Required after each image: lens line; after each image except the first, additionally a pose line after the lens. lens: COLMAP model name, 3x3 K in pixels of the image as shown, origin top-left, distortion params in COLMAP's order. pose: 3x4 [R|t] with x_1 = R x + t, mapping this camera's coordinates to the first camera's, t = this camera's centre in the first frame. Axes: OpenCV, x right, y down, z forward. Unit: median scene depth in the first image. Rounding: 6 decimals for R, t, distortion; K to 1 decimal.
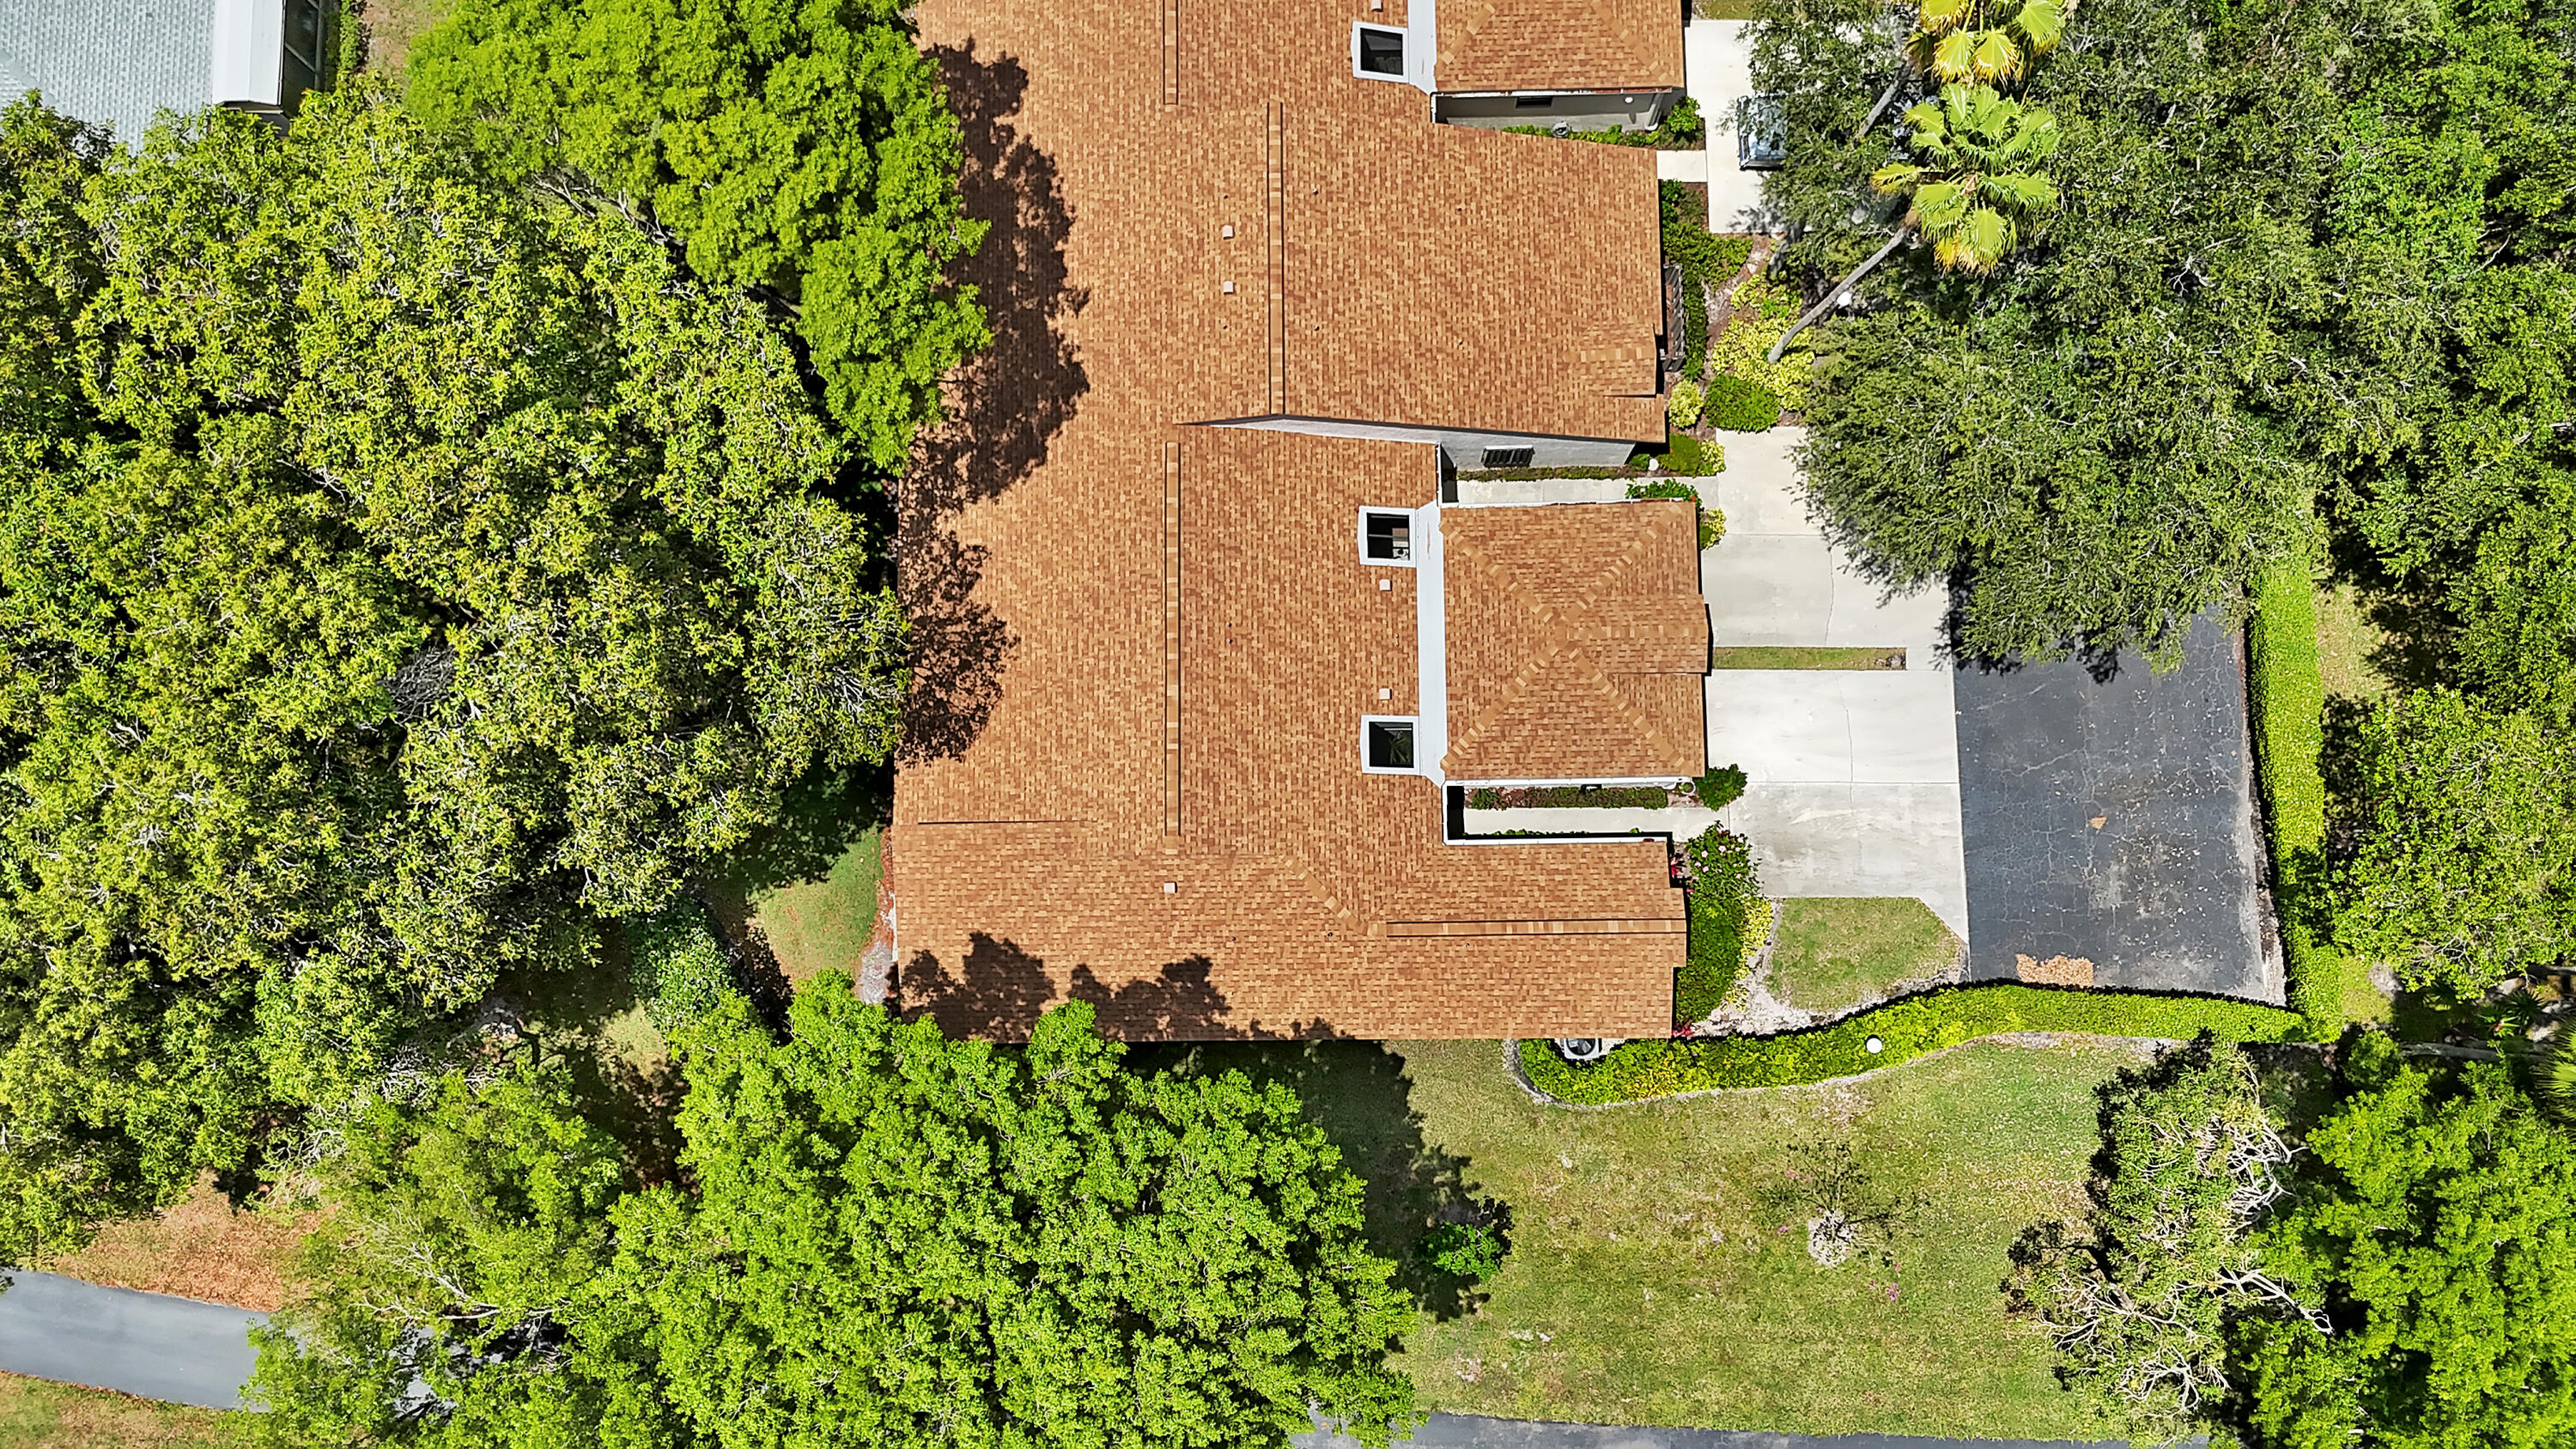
lens RADIAL K [[1964.4, 0, 1288.0], [0, 1964.4, 724.5], [0, 0, 1]] dist [-0.005381, -0.003444]
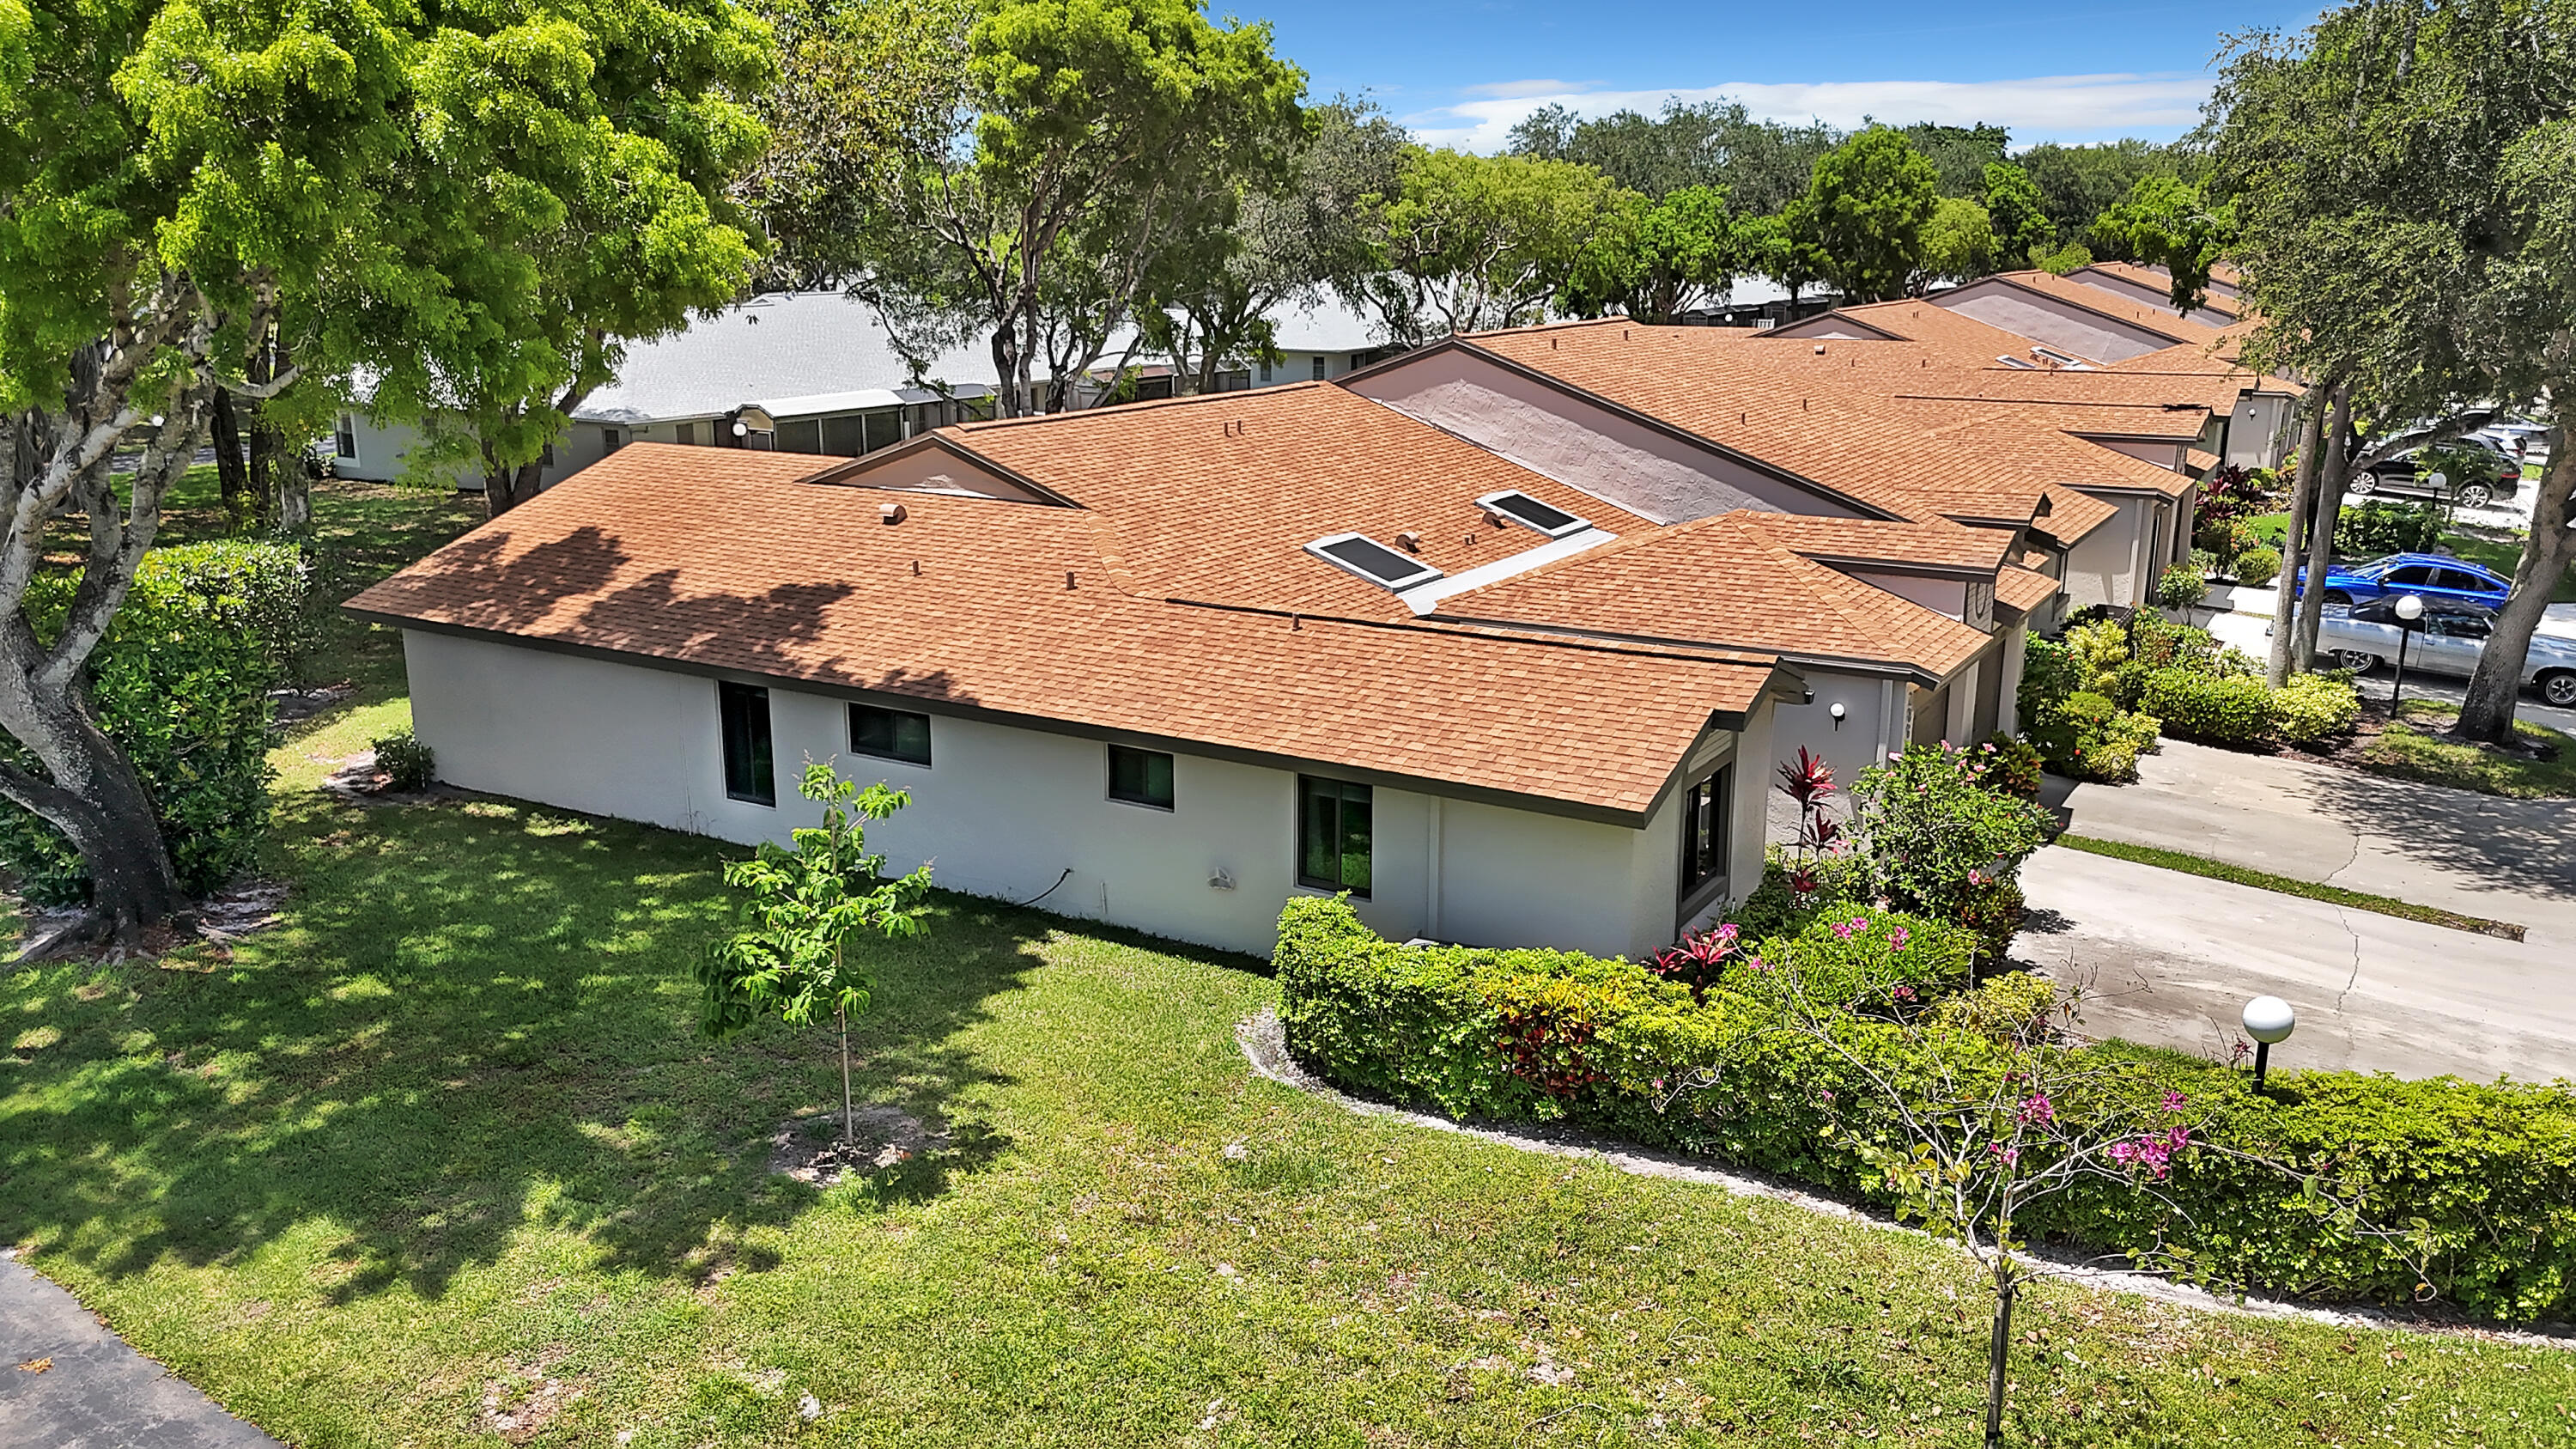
lens RADIAL K [[1964.4, 0, 1288.0], [0, 1964.4, 724.5], [0, 0, 1]] dist [-0.005381, -0.003444]
pose [[0.850974, 0.132558, -0.508205, 0.308091], [-0.519513, 0.354561, -0.777427, 0.449671], [0.077136, 0.925589, 0.370588, 0.805513]]
